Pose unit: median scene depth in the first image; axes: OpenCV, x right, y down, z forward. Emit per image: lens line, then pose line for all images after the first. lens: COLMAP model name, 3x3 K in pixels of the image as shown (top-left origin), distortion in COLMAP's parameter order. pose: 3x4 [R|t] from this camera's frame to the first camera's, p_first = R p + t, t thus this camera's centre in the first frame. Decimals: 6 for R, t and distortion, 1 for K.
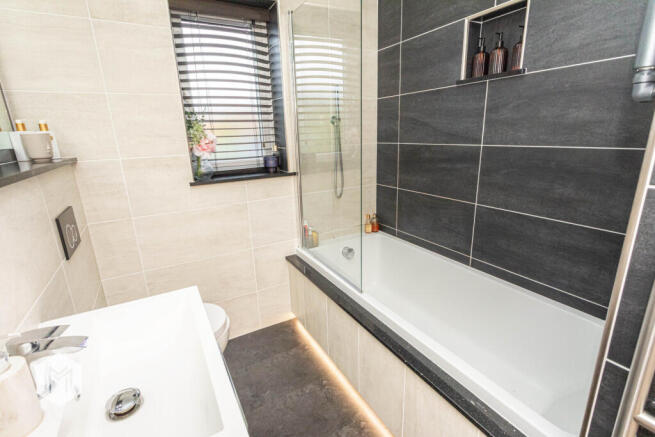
lens RADIAL K [[305.8, 0, 327.9], [0, 305.8, 215.2], [0, 0, 1]] dist [0.001964, 0.001455]
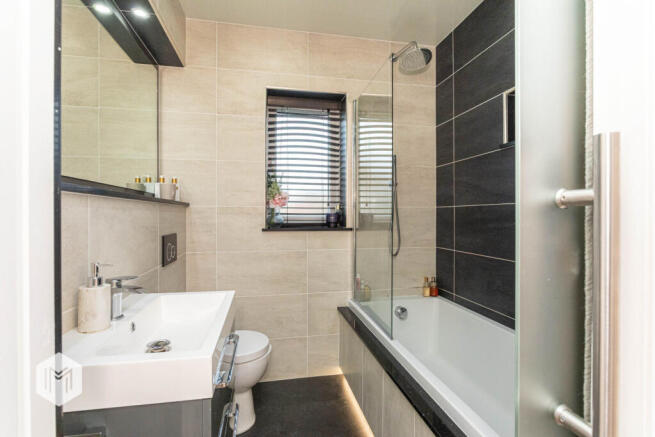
lens RADIAL K [[313.2, 0, 330.5], [0, 313.2, 217.2], [0, 0, 1]] dist [-0.012273, 0.000630]
pose [[0.951075, 0.034469, -0.307031, 0.177051], [-0.111375, 0.965192, -0.236644, 0.106051], [0.288186, 0.259262, 0.921809, -0.086051]]
